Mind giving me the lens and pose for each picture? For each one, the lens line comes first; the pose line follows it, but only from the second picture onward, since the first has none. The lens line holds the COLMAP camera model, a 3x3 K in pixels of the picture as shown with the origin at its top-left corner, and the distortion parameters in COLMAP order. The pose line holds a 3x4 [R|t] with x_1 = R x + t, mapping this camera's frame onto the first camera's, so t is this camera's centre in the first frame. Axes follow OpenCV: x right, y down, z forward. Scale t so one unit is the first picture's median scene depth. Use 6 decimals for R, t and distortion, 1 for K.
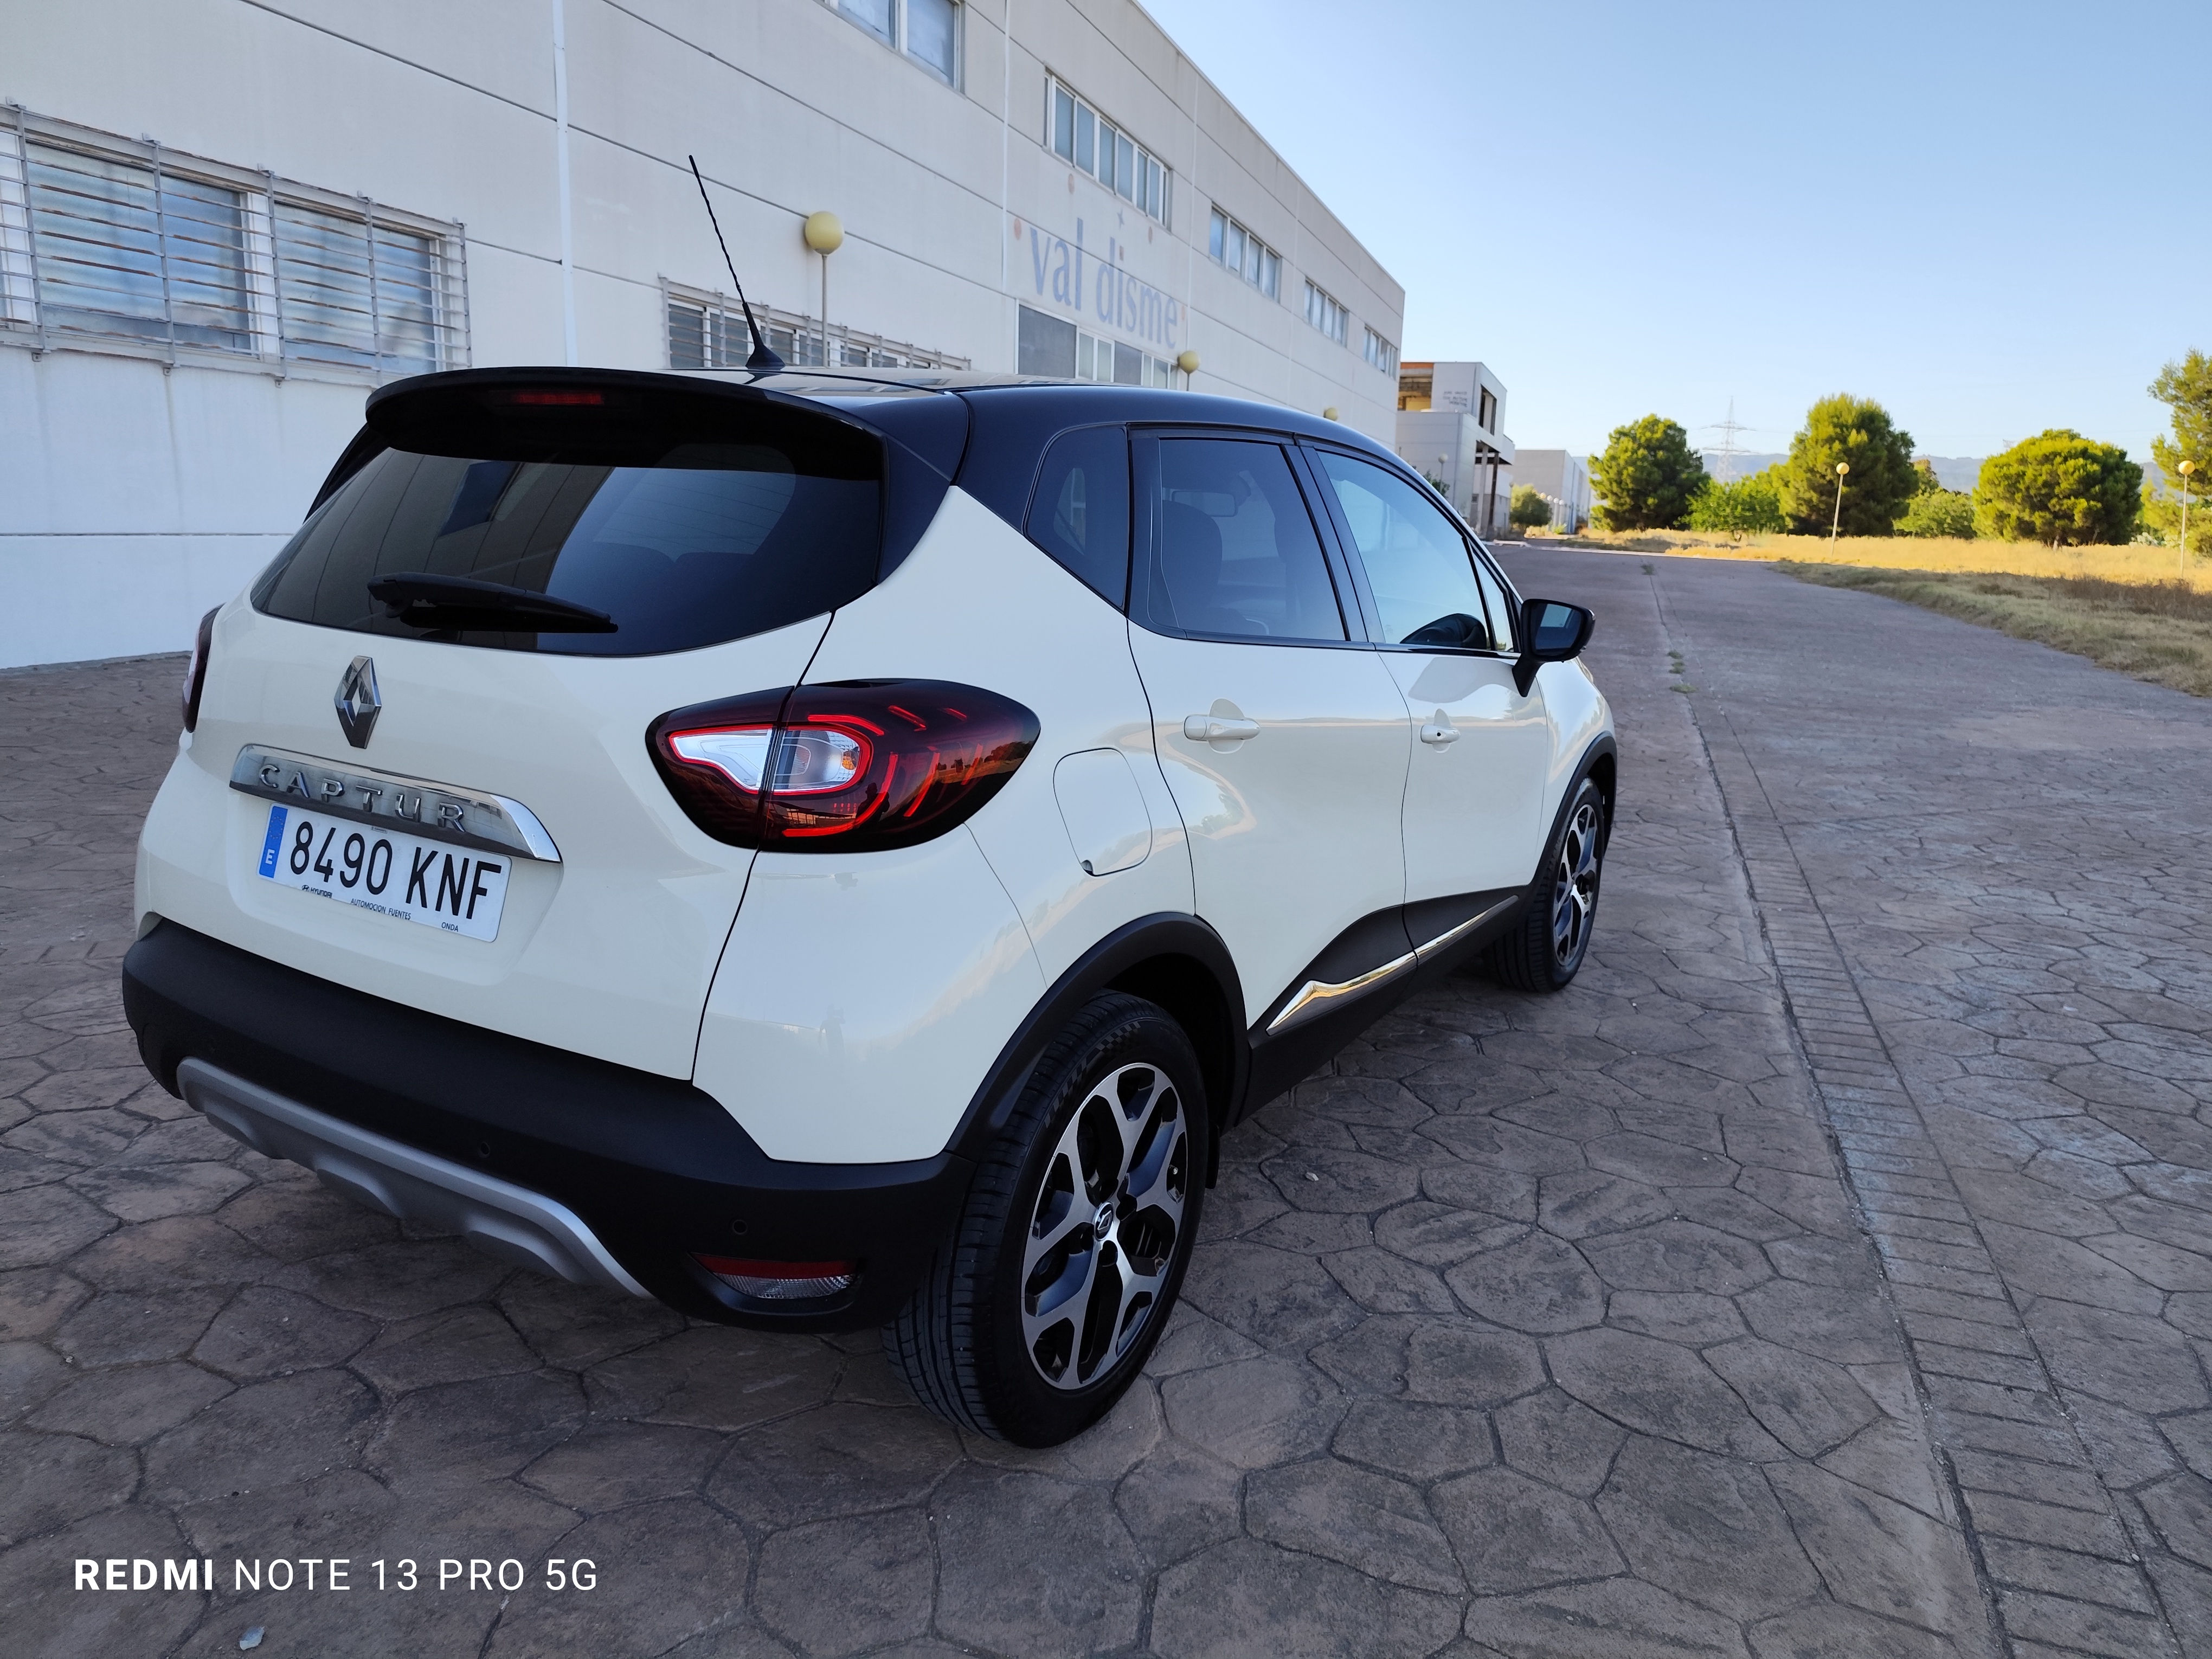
lens RADIAL K [[1524.7, 0, 1106.0], [0, 1524.7, 829.5], [0, 0, 1]] dist [0.030949, -0.037700]
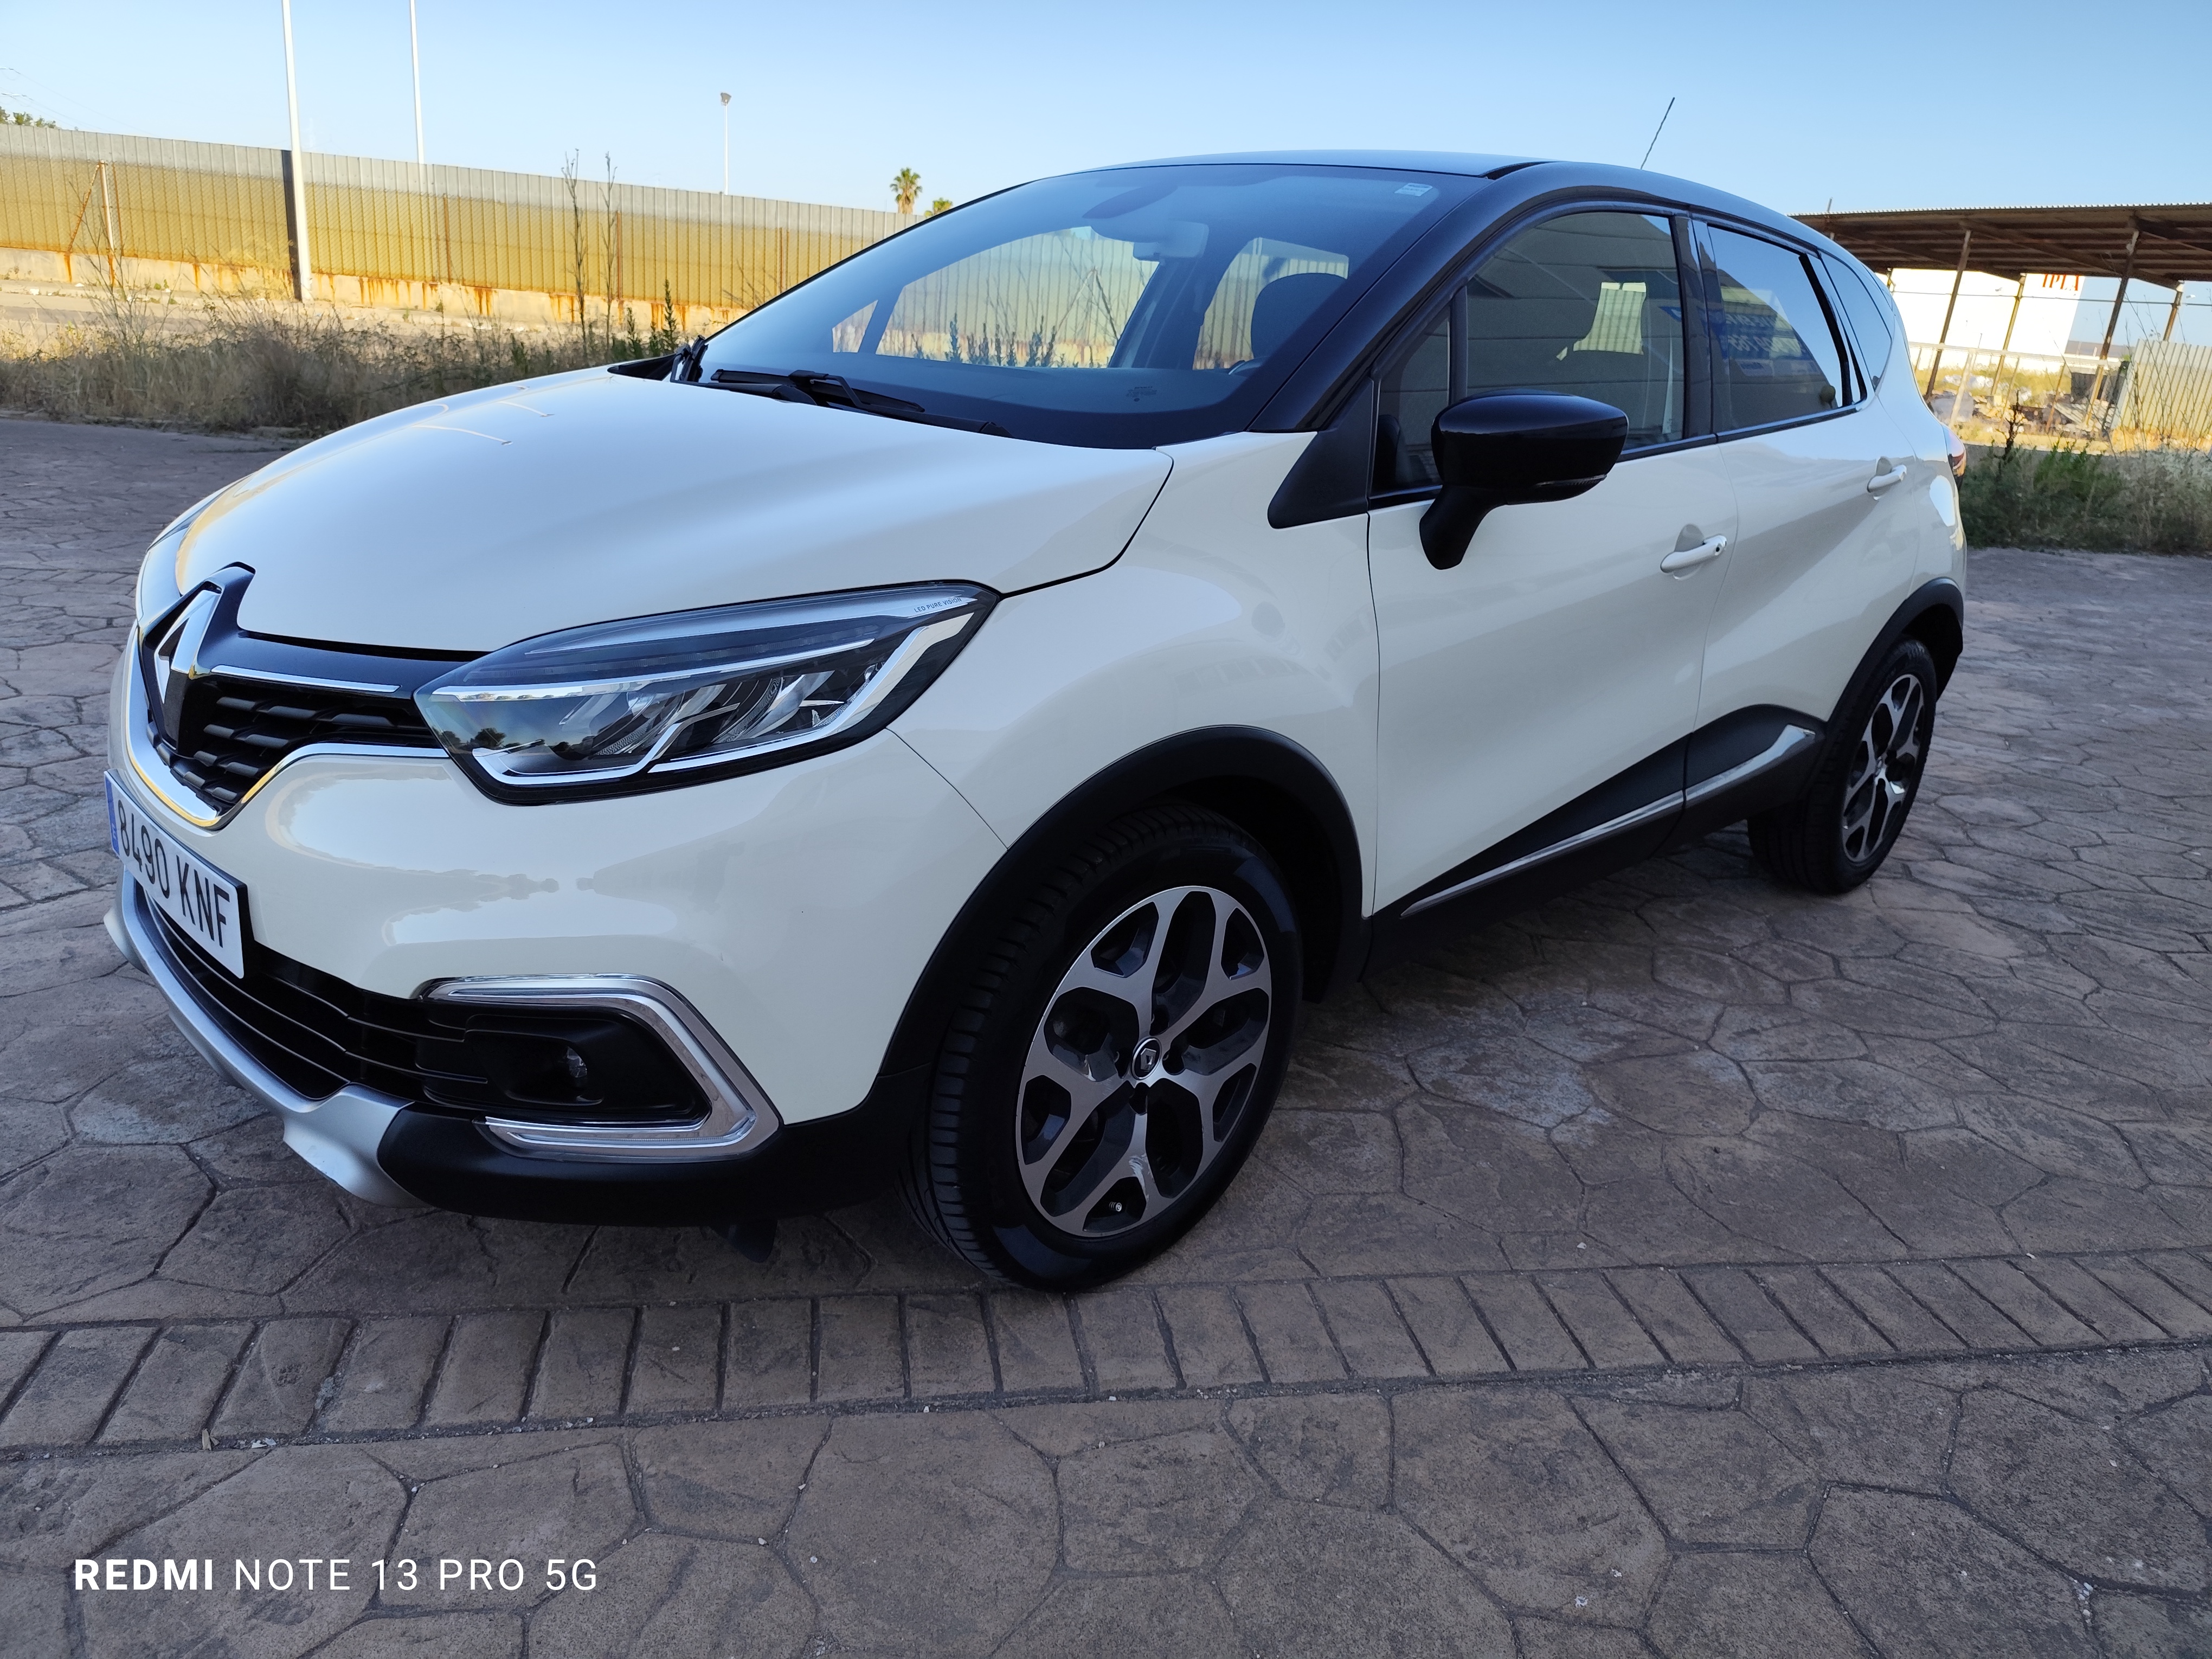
lens RADIAL K [[1521.3, 0, 1098.8], [0, 1521.3, 819.5], [0, 0, 1]] dist [0.032043, -0.038081]
pose [[-0.961564, -0.188439, 0.199715, -0.117984], [-0.062251, 0.858011, 0.509846, -0.432995], [-0.267432, 0.477817, -0.836762, 2.170054]]
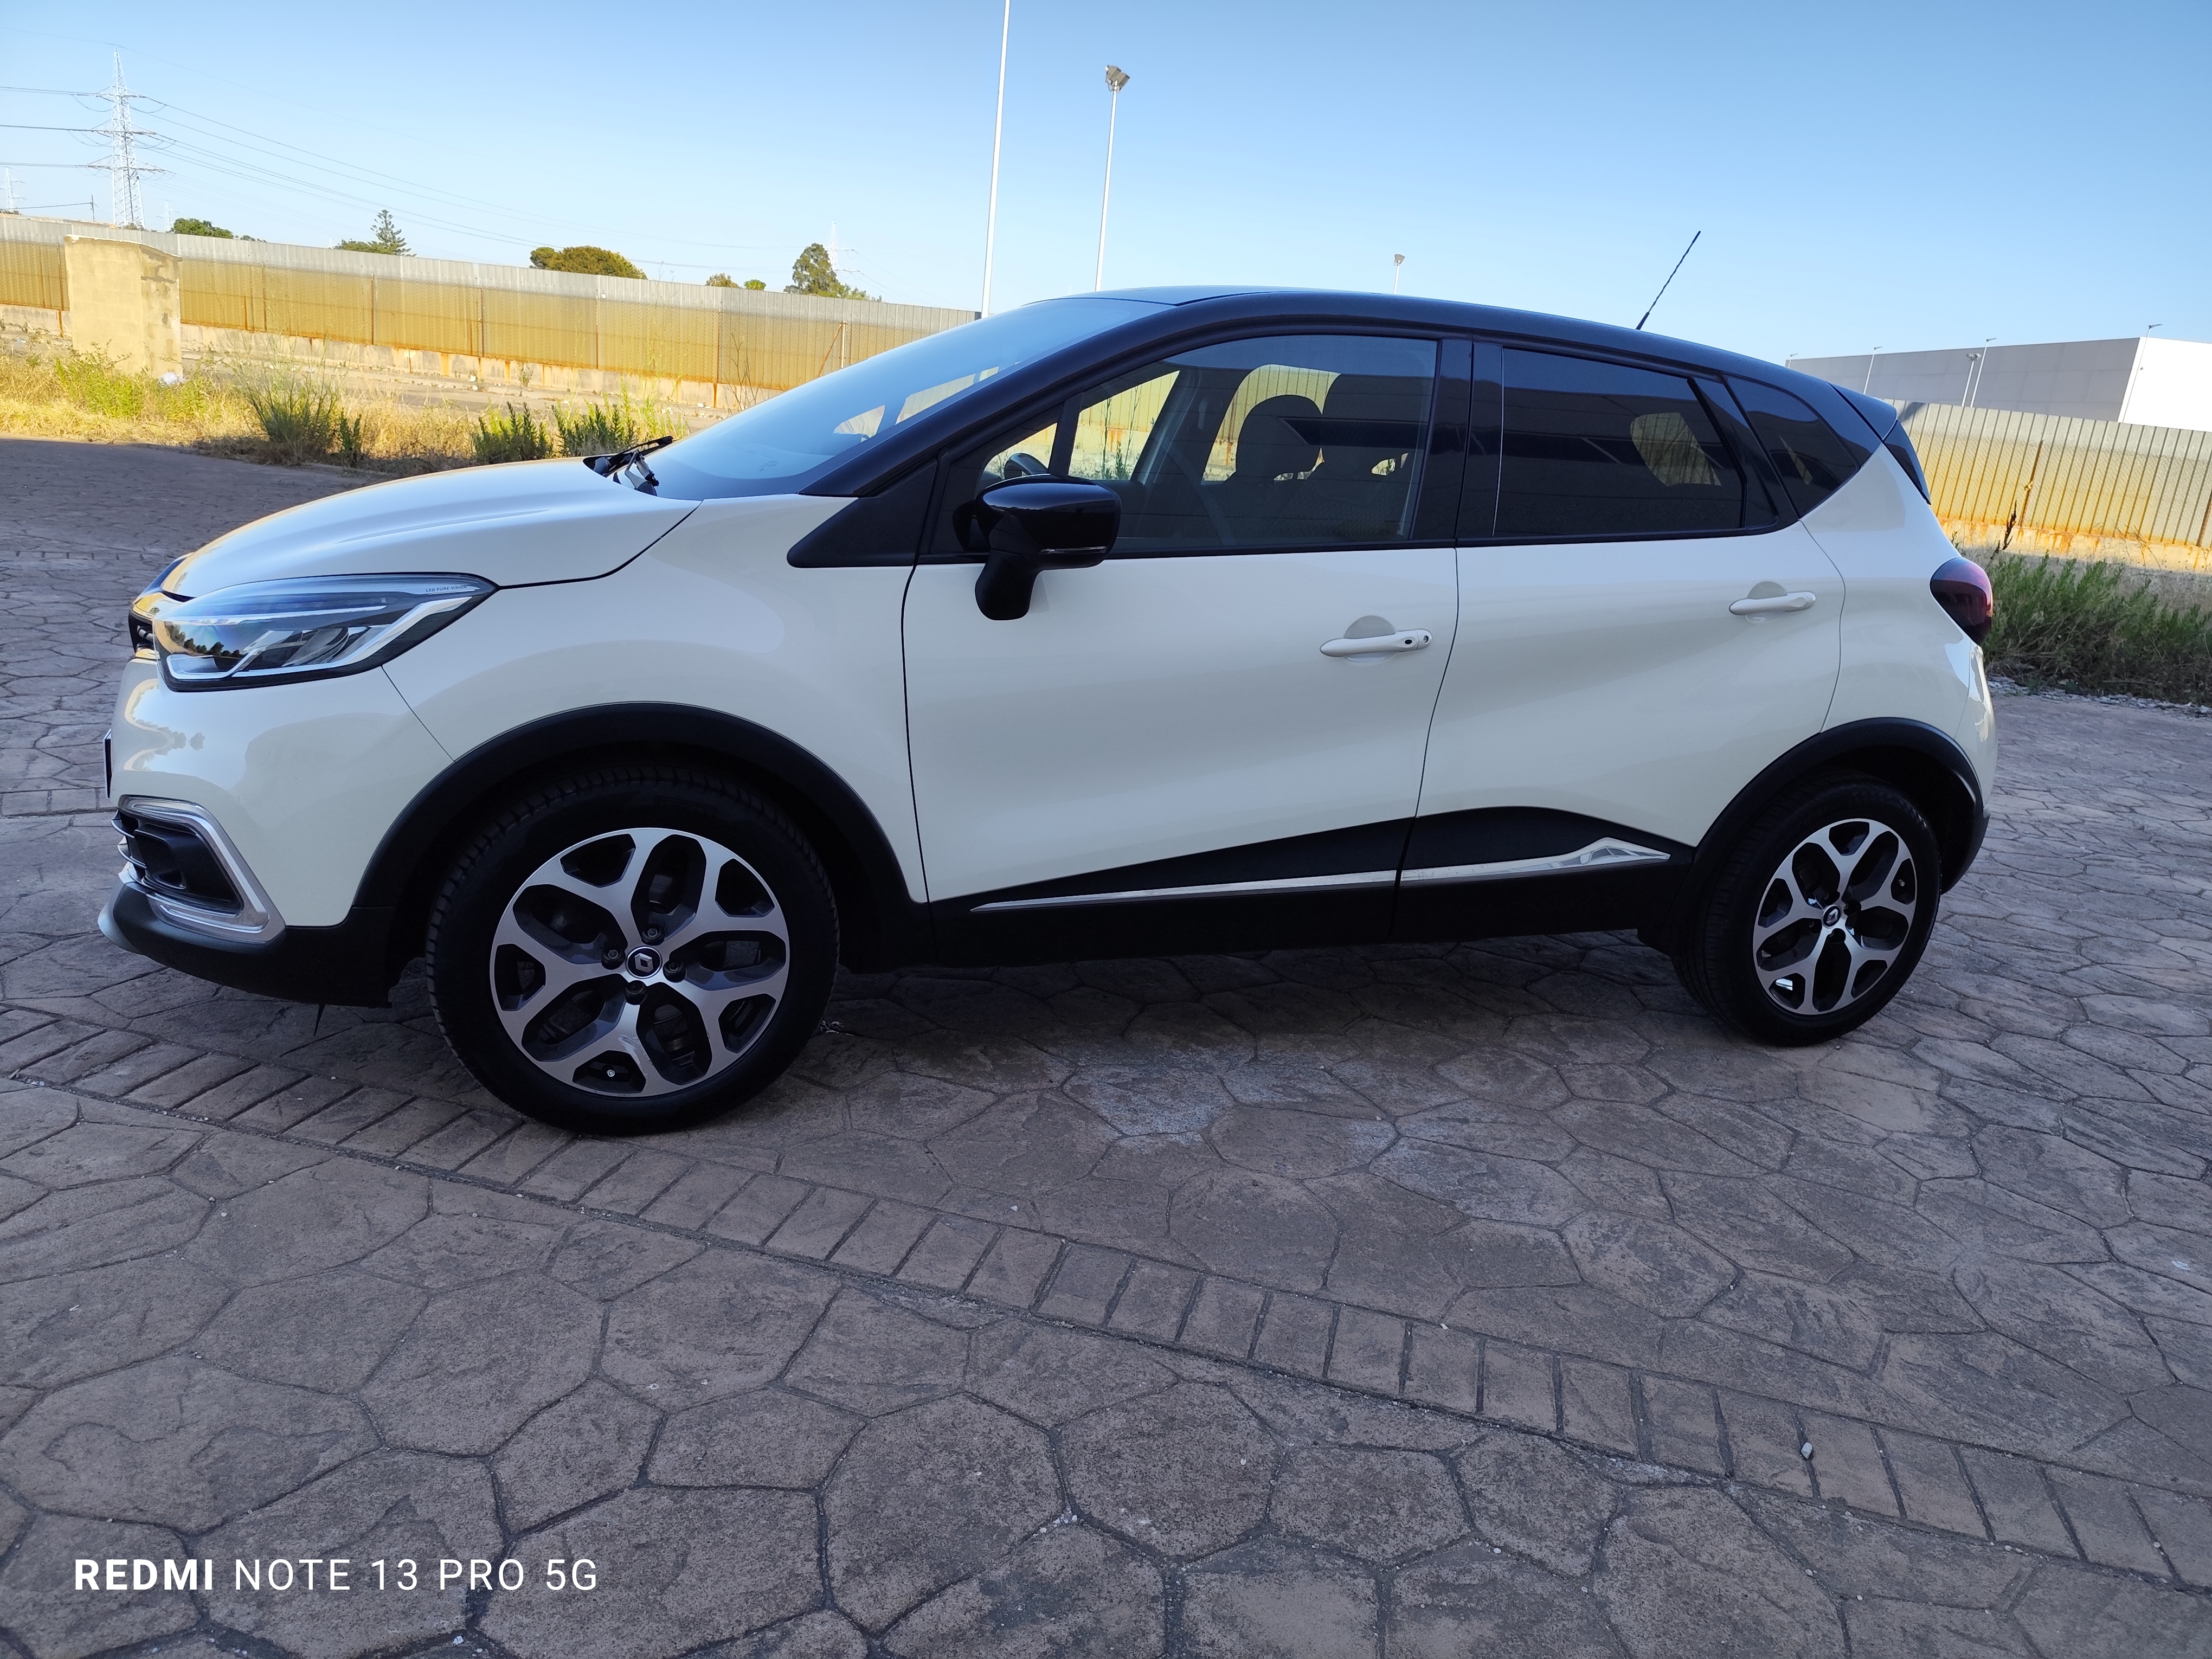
lens RADIAL K [[1504.9, 0, 1106.0], [0, 1504.9, 829.5], [0, 0, 1]] dist [0.037366, -0.042146]
pose [[-0.774918, -0.280311, 0.566505, -0.657091], [0.007074, 0.892379, 0.451232, -0.455599], [-0.632022, 0.353675, -0.689537, 2.062648]]
